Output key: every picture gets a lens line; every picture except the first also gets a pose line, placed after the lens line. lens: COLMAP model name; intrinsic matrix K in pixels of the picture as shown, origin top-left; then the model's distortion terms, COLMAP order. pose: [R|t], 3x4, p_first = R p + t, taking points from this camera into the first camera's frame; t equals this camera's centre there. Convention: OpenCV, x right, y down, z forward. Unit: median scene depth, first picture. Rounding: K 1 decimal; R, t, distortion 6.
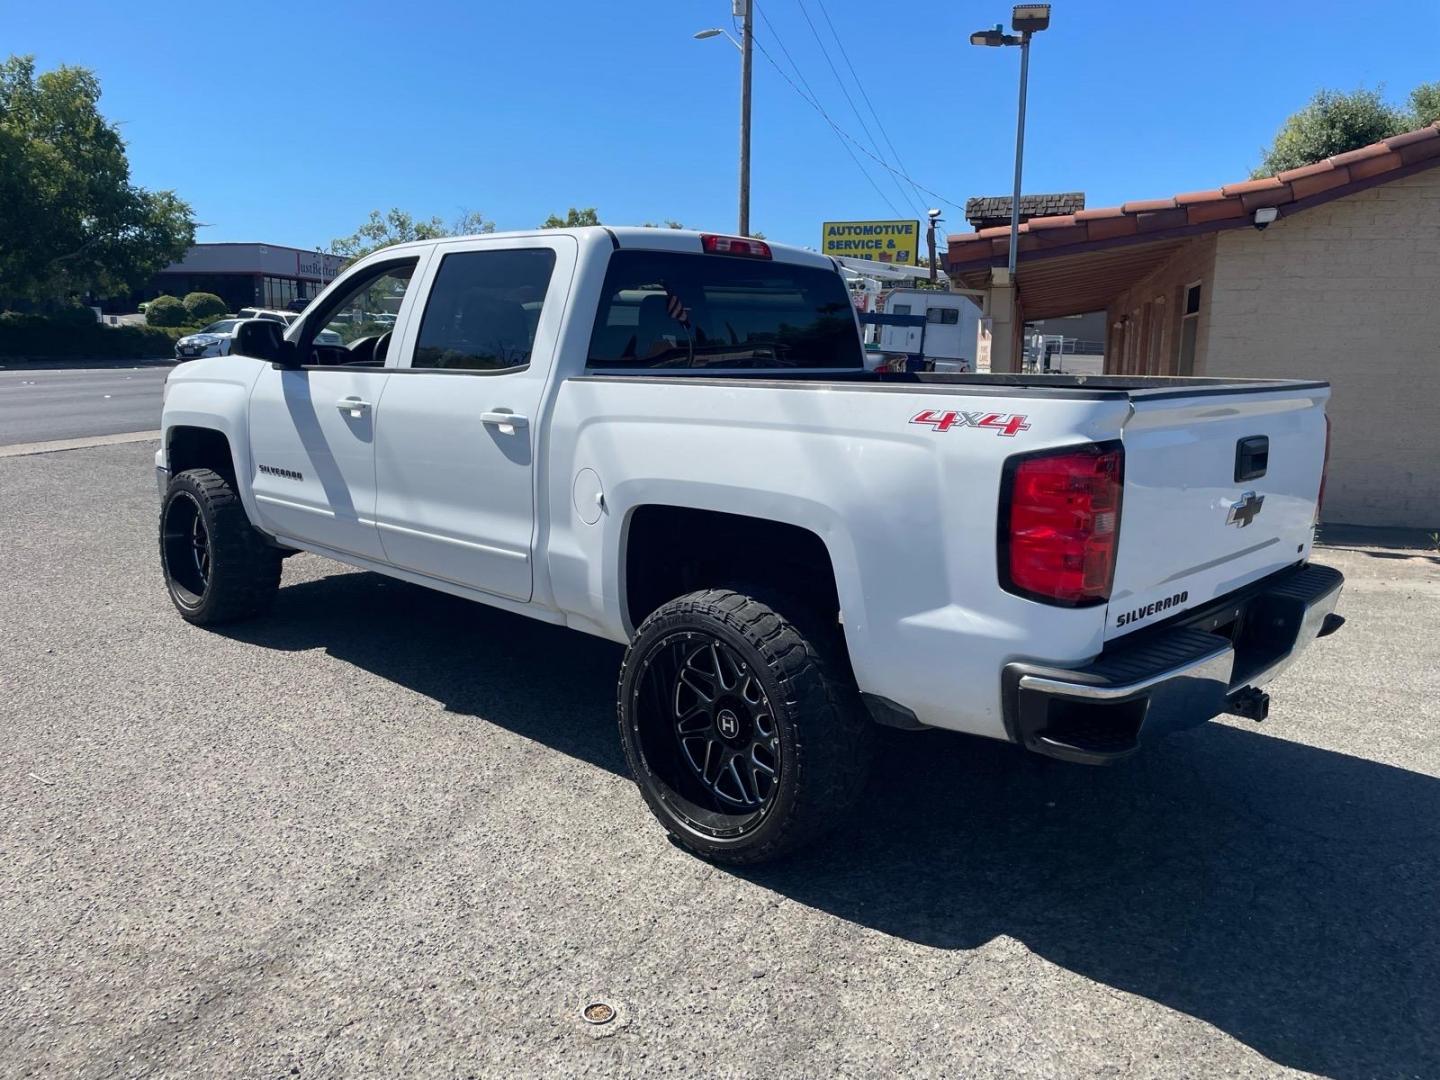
lens RADIAL K [[1086.7, 0, 717.9], [0, 1086.7, 515.5], [0, 0, 1]] dist [0.100354, -0.135595]
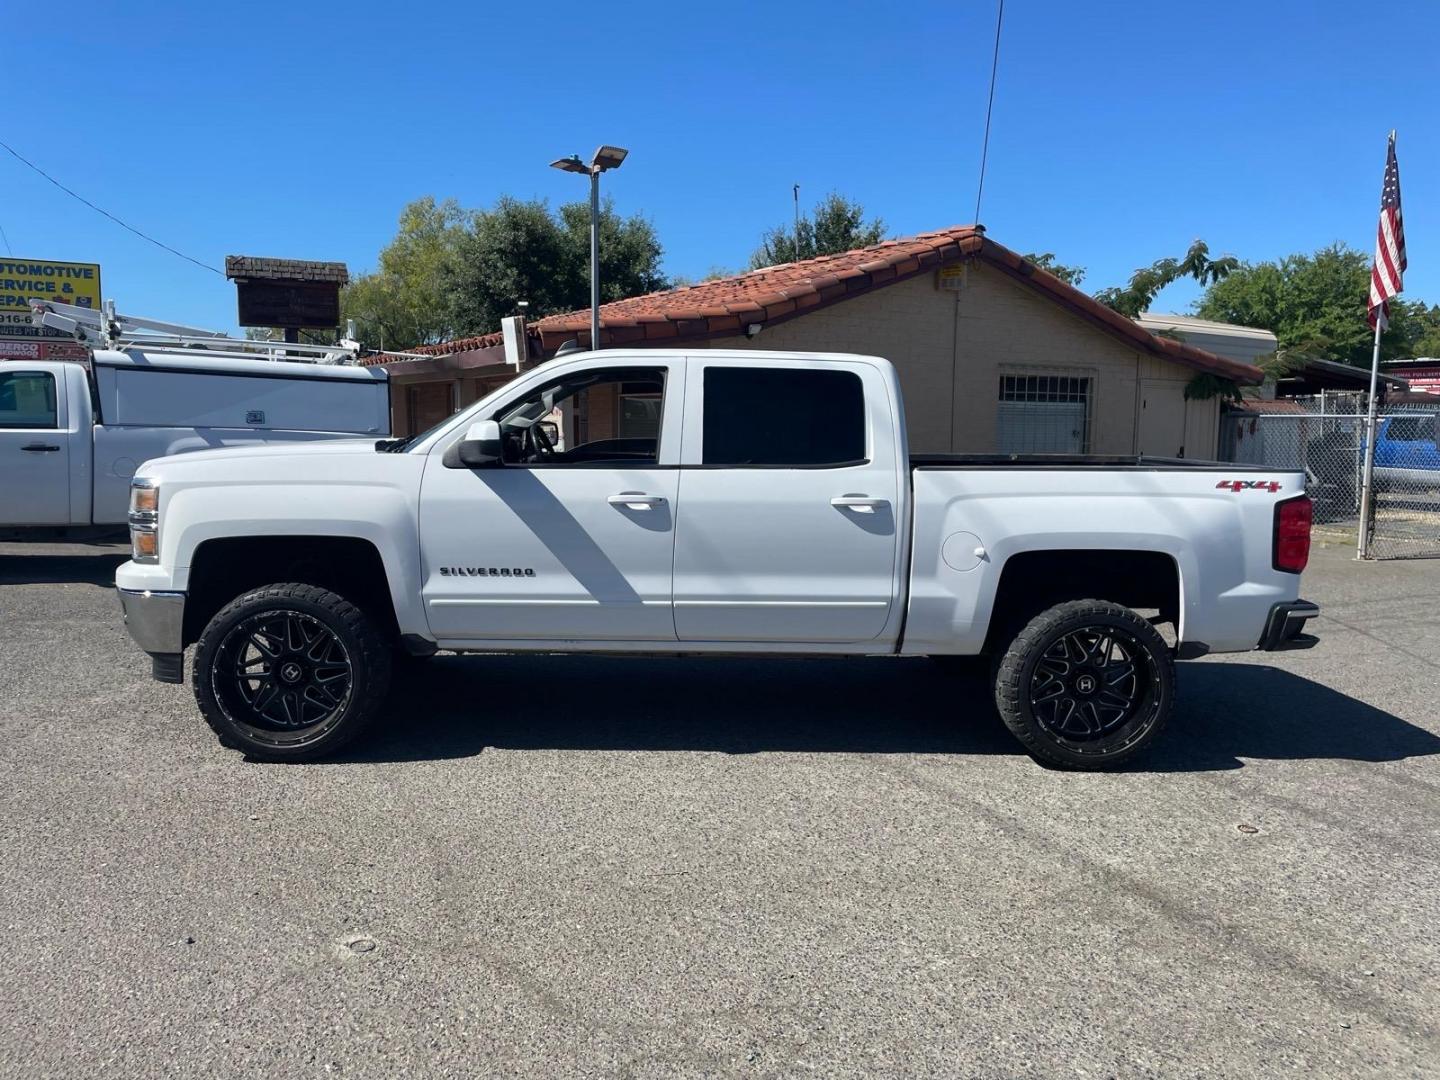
lens RADIAL K [[1100.8, 0, 700.9], [0, 1100.8, 517.5], [0, 0, 1]] dist [0.095977, -0.137658]
pose [[0.694380, -0.069892, 0.716206, -1.113111], [0.103019, 0.994675, -0.002813, -0.074513], [-0.712196, 0.075736, 0.697883, 0.188422]]
